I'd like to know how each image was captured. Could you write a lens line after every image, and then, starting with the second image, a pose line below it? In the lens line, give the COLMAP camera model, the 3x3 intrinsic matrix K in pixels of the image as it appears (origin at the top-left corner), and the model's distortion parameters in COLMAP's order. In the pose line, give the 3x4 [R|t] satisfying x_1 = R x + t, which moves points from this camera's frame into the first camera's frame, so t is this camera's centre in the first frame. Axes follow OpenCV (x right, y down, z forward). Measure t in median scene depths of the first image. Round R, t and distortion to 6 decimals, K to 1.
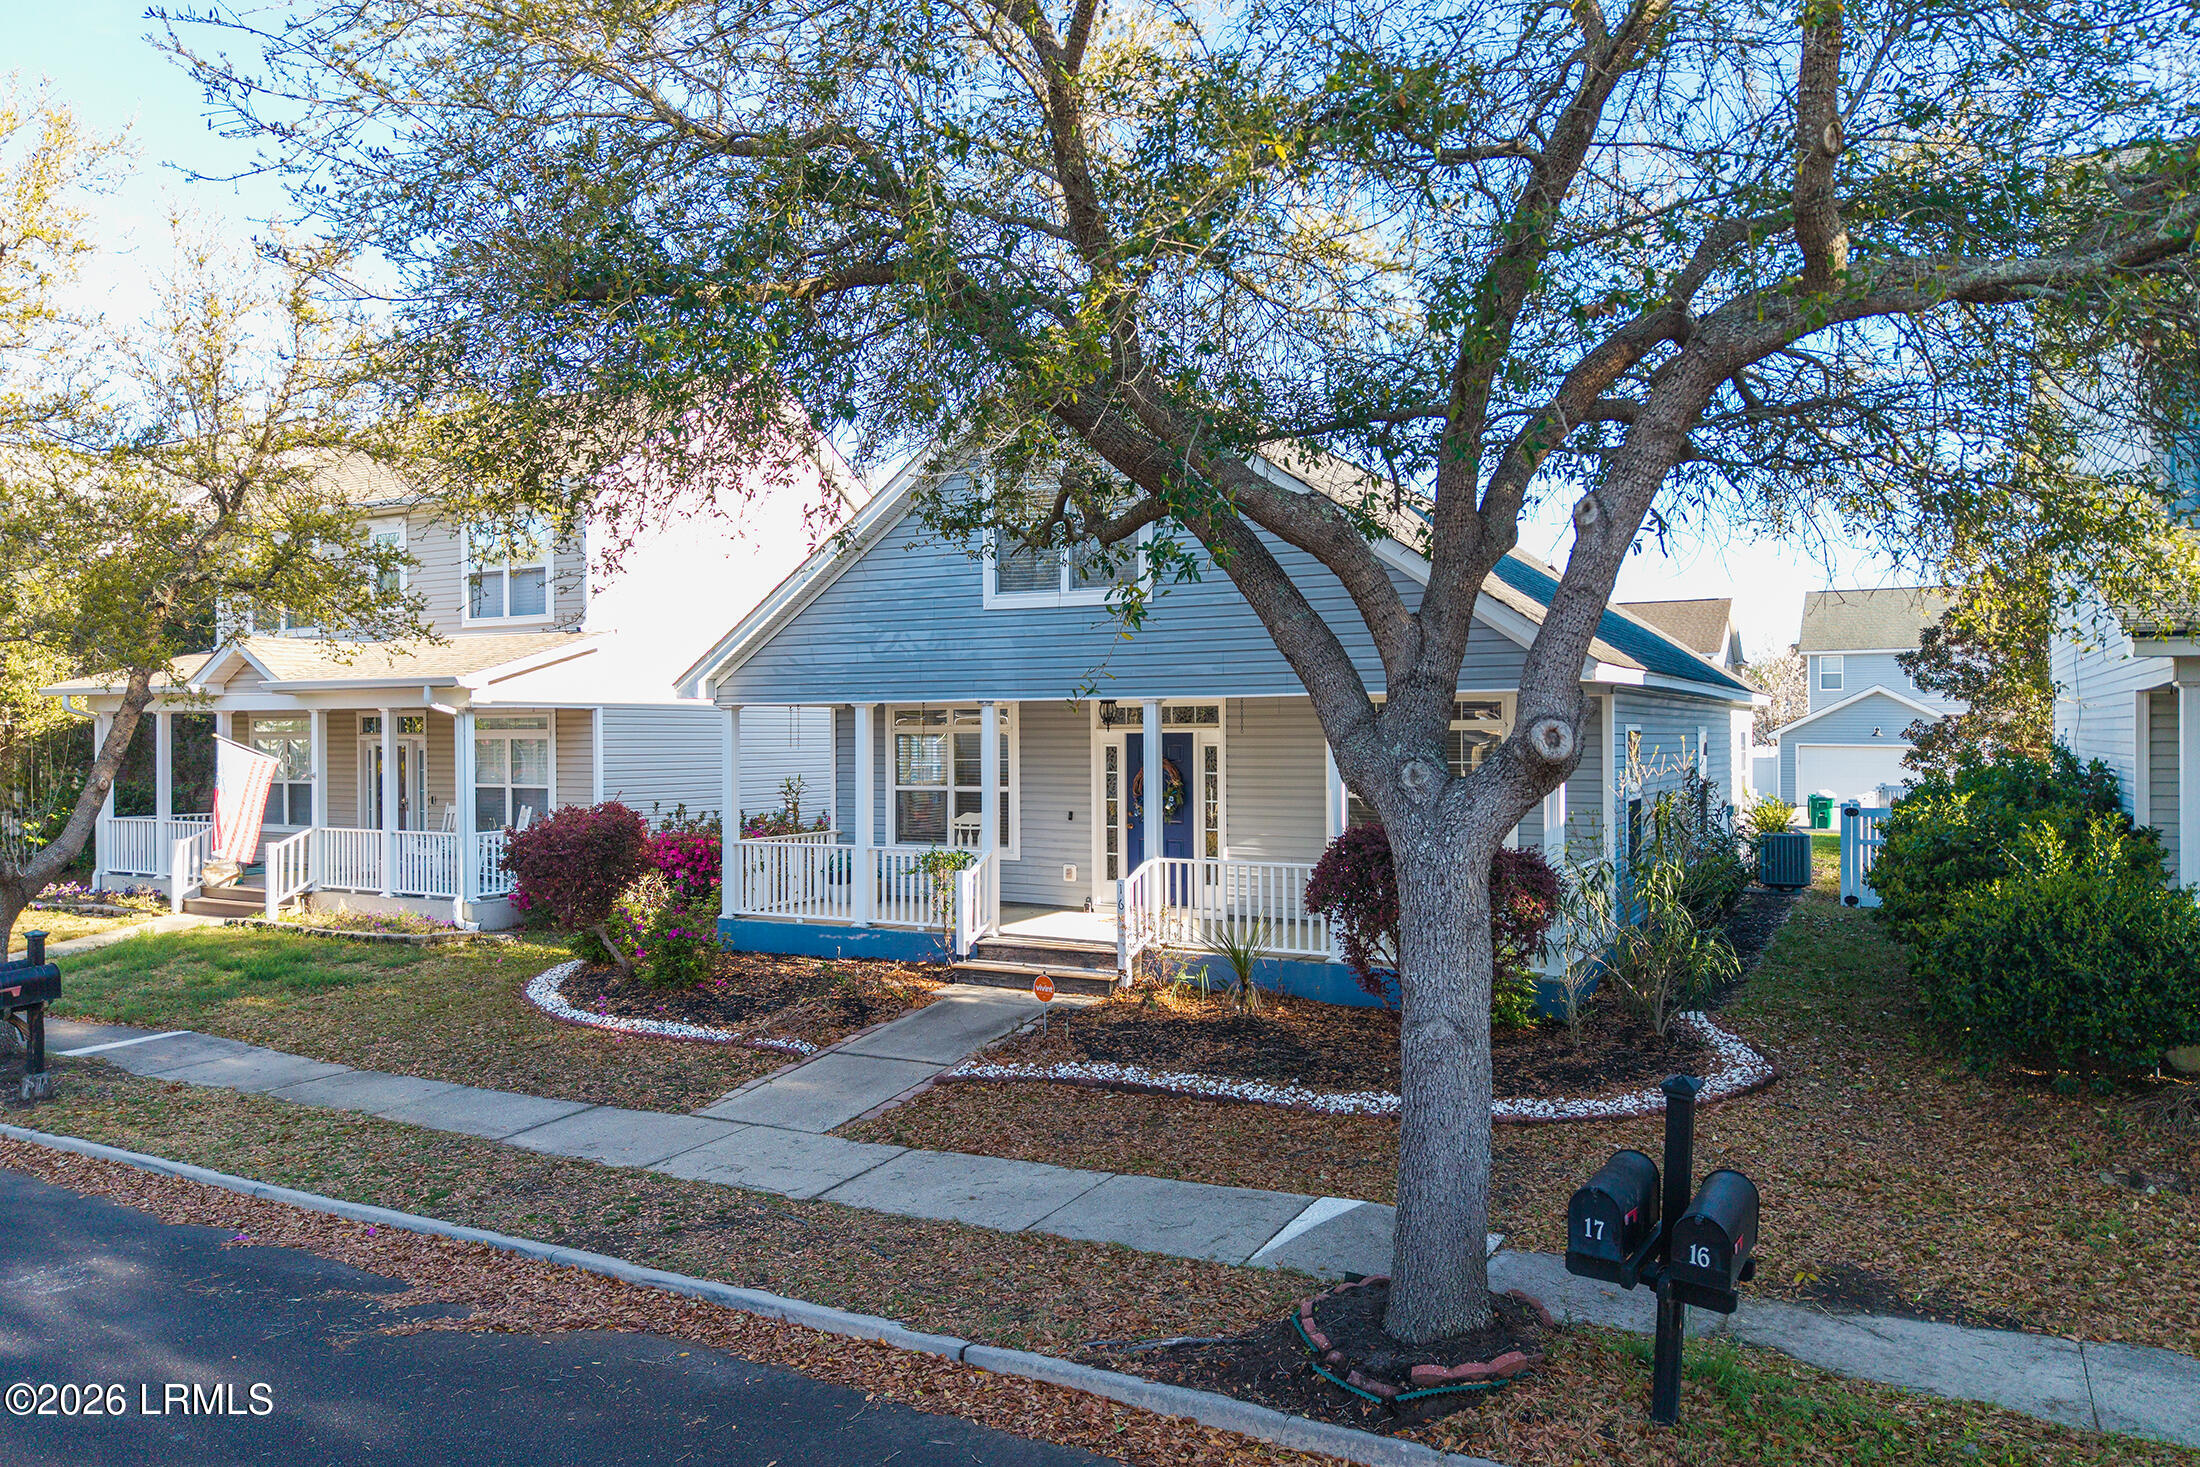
lens RADIAL K [[1468.7, 0, 1094.8], [0, 1468.7, 735.2], [0, 0, 1]] dist [0.021666, -0.023096]
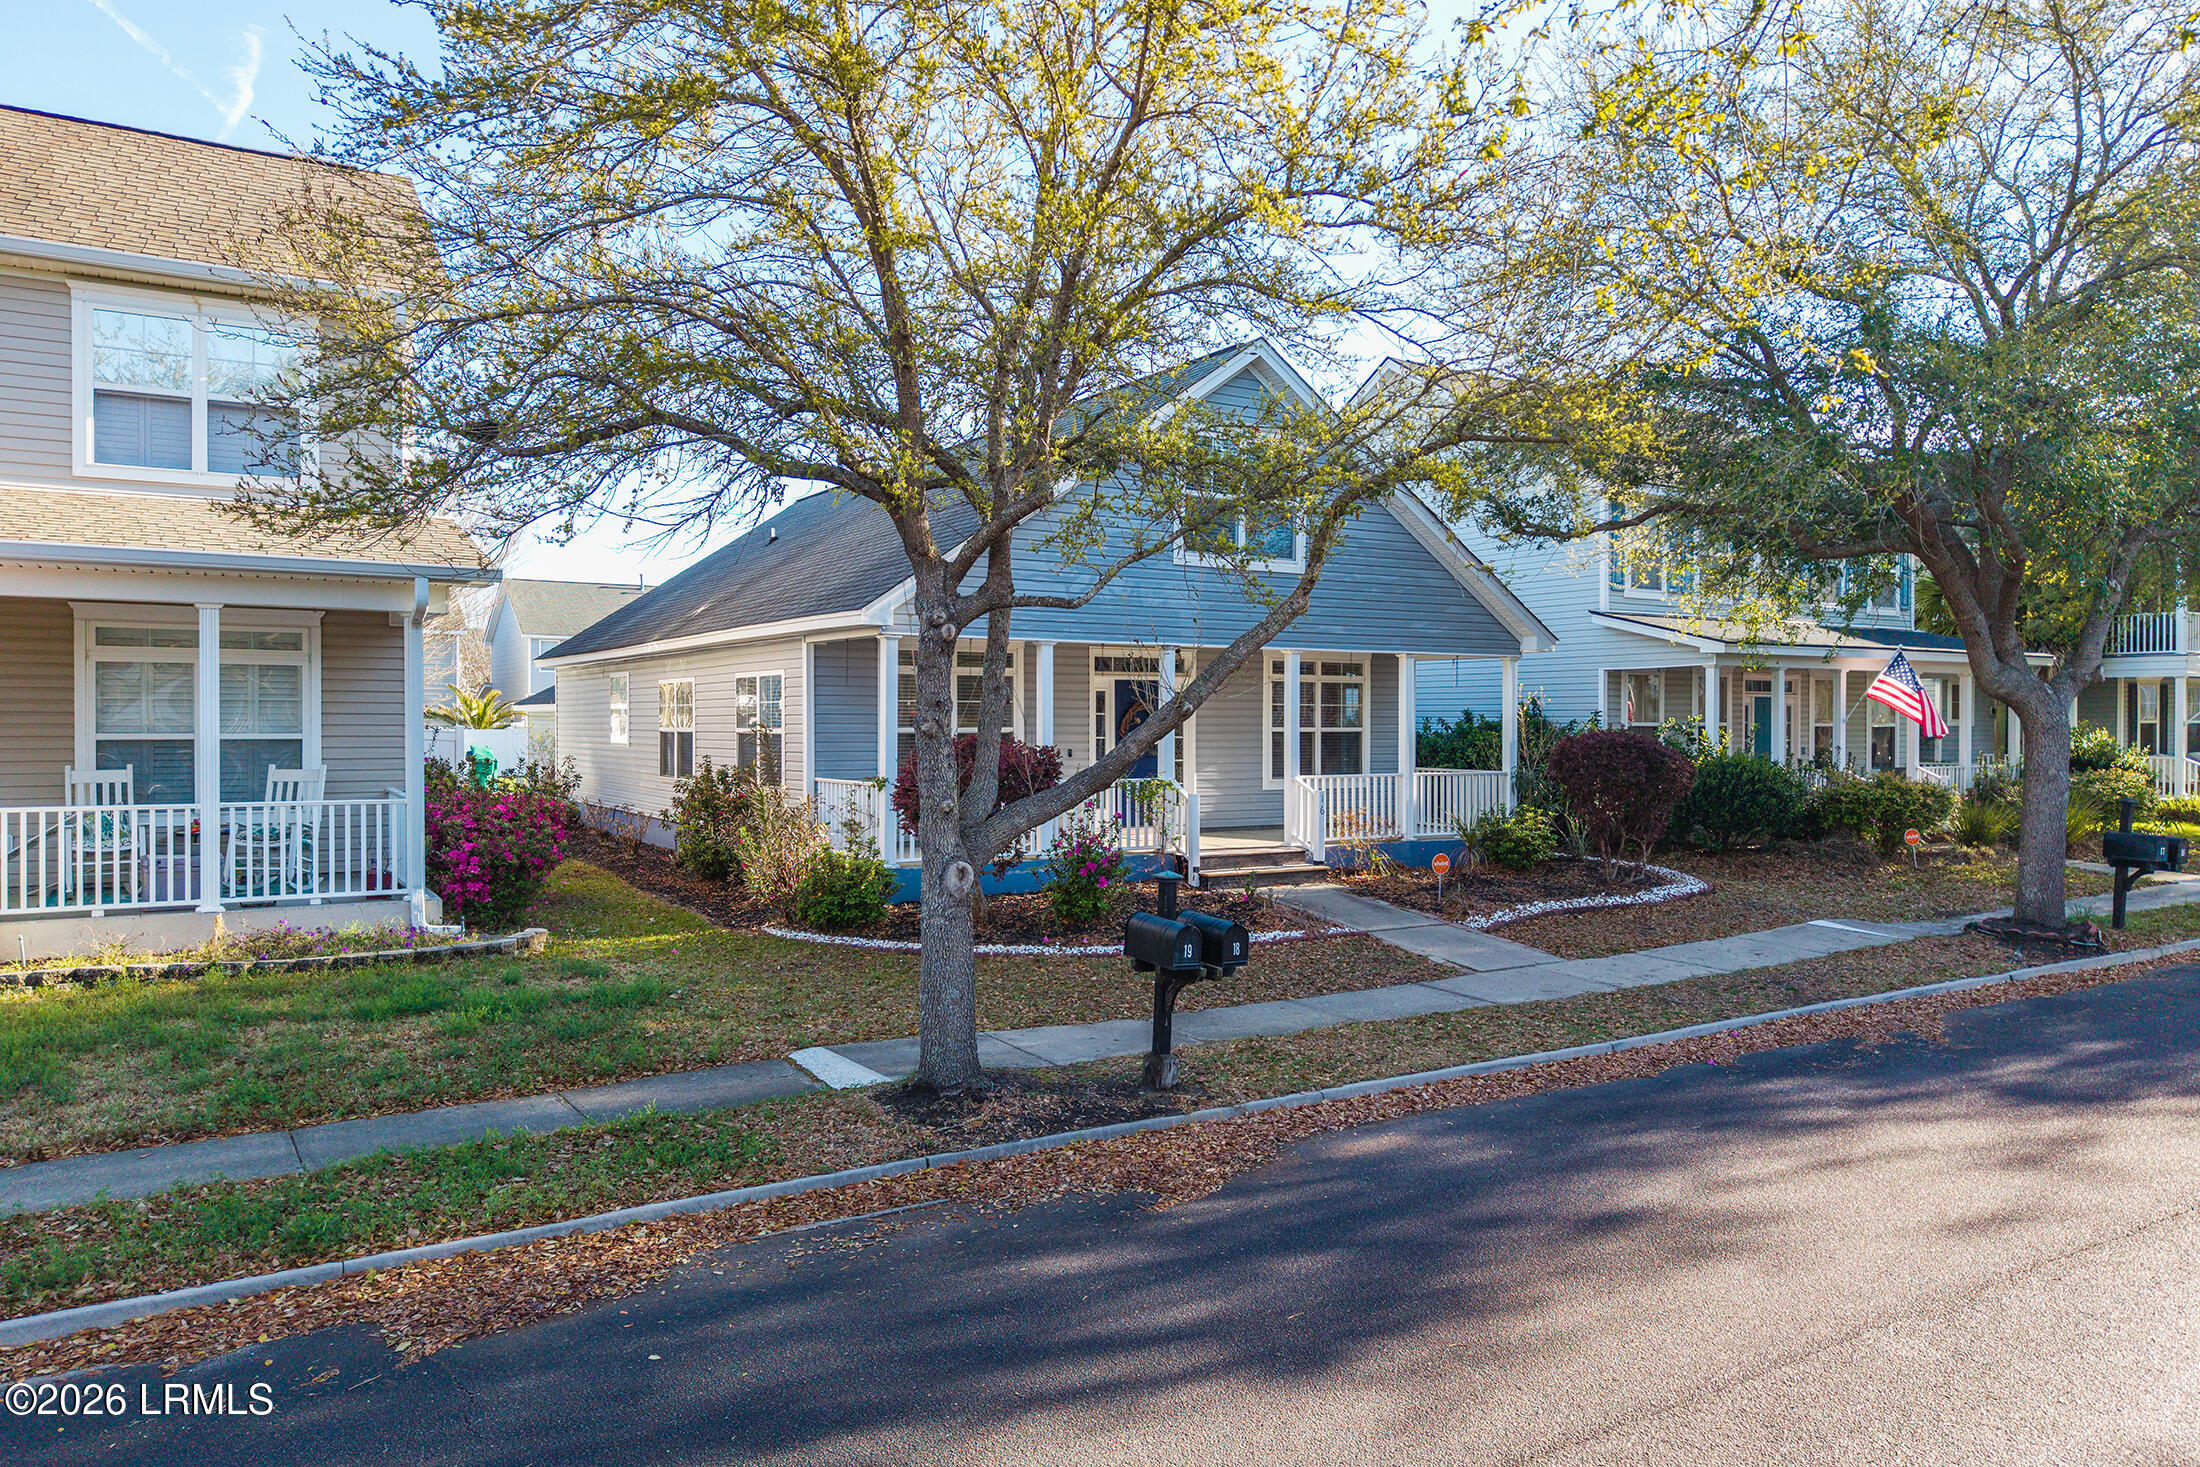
lens RADIAL K [[1468.7, 0, 1094.8], [0, 1468.7, 735.2], [0, 0, 1]] dist [0.021666, -0.023096]
pose [[0.571594, -0.010737, 0.820466, -0.892654], [-0.021771, 0.999364, 0.028246, 0.009672], [-0.820248, -0.034008, 0.570997, 0.375454]]
